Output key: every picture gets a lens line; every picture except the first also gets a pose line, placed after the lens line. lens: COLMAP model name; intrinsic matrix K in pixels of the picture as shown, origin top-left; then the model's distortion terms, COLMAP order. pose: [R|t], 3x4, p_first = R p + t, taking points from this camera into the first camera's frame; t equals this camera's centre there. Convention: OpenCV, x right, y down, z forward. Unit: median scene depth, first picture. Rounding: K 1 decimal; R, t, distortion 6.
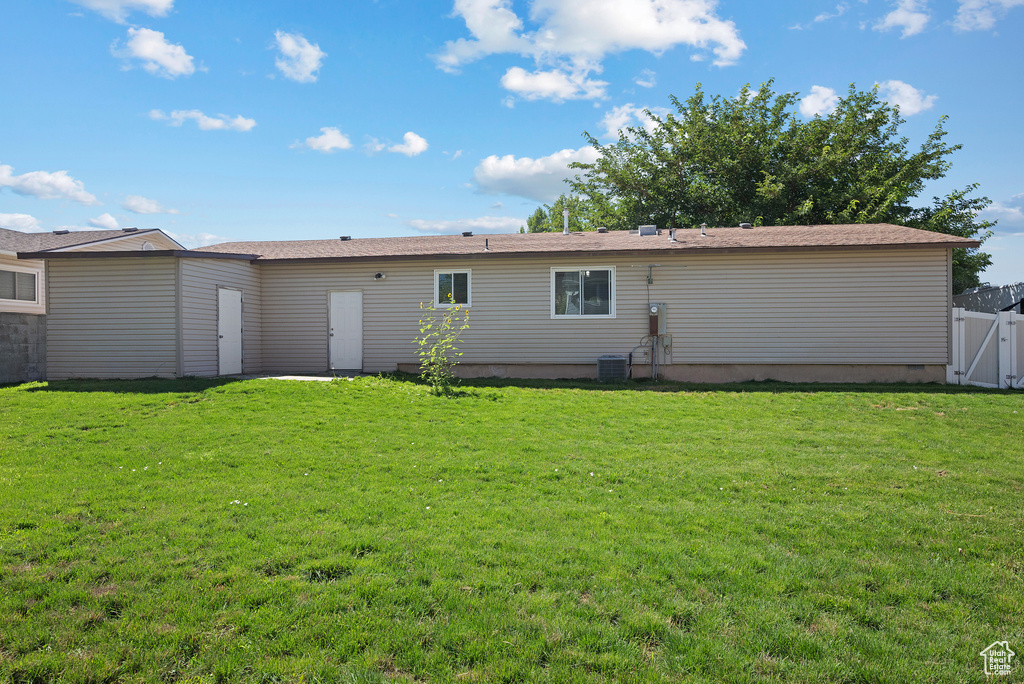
lens RADIAL K [[590.9, 0, 512.0], [0, 590.9, 342.0], [0, 0, 1]] dist [0.001347, 0.000121]
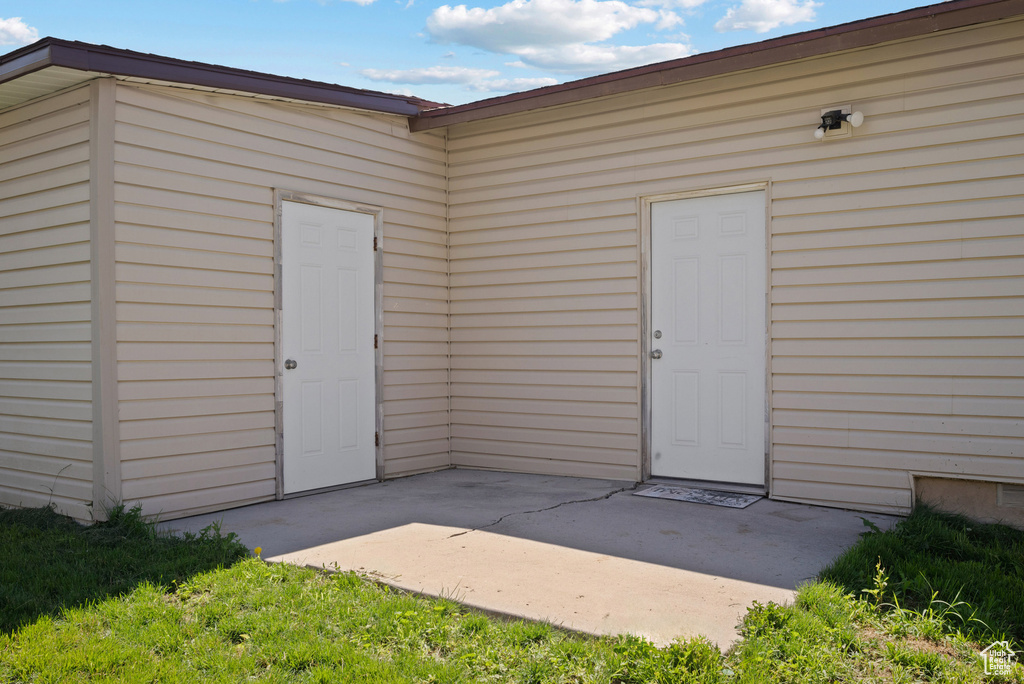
lens RADIAL K [[901.2, 0, 512.0], [0, 901.2, 342.0], [0, 0, 1]] dist [0.004984, 0.002567]
pose [[0.882620, -0.001117, -0.470086, -0.169242], [0.000670, 0.999999, -0.001117, -0.018242], [0.470087, 0.000671, 0.882620, 0.608926]]
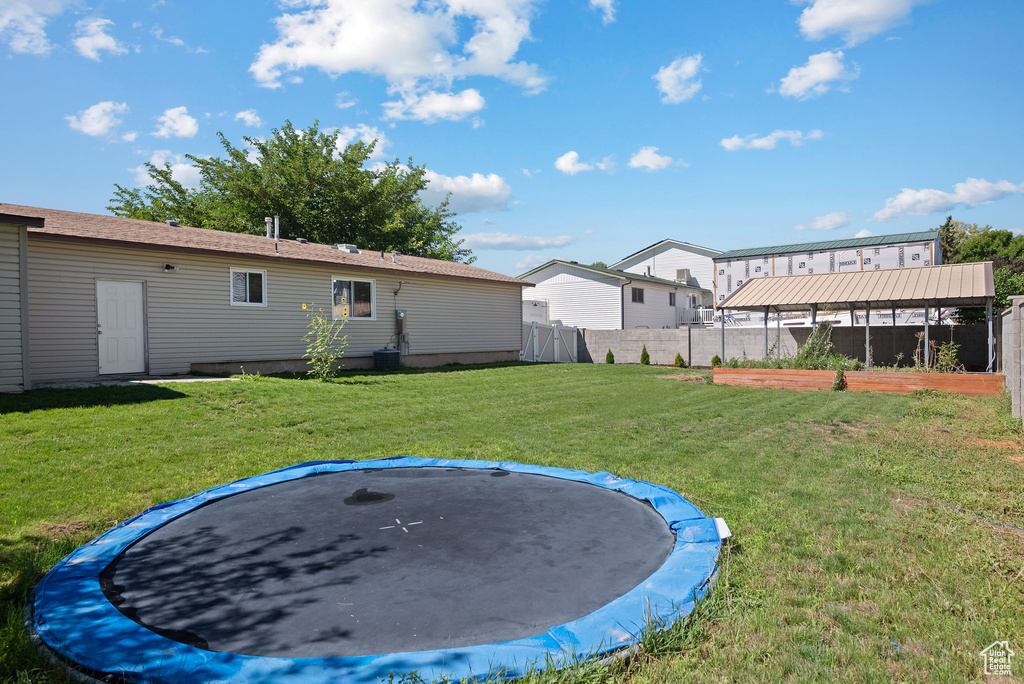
lens RADIAL K [[590.9, 0, 512.0], [0, 590.9, 342.0], [0, 0, 1]] dist [0.001347, 0.000121]
pose [[0.513626, -0.010086, 0.857955, -0.746749], [0.010183, 0.999932, 0.005659, 0.002451], [-0.857954, 0.005830, 0.513694, 0.086031]]
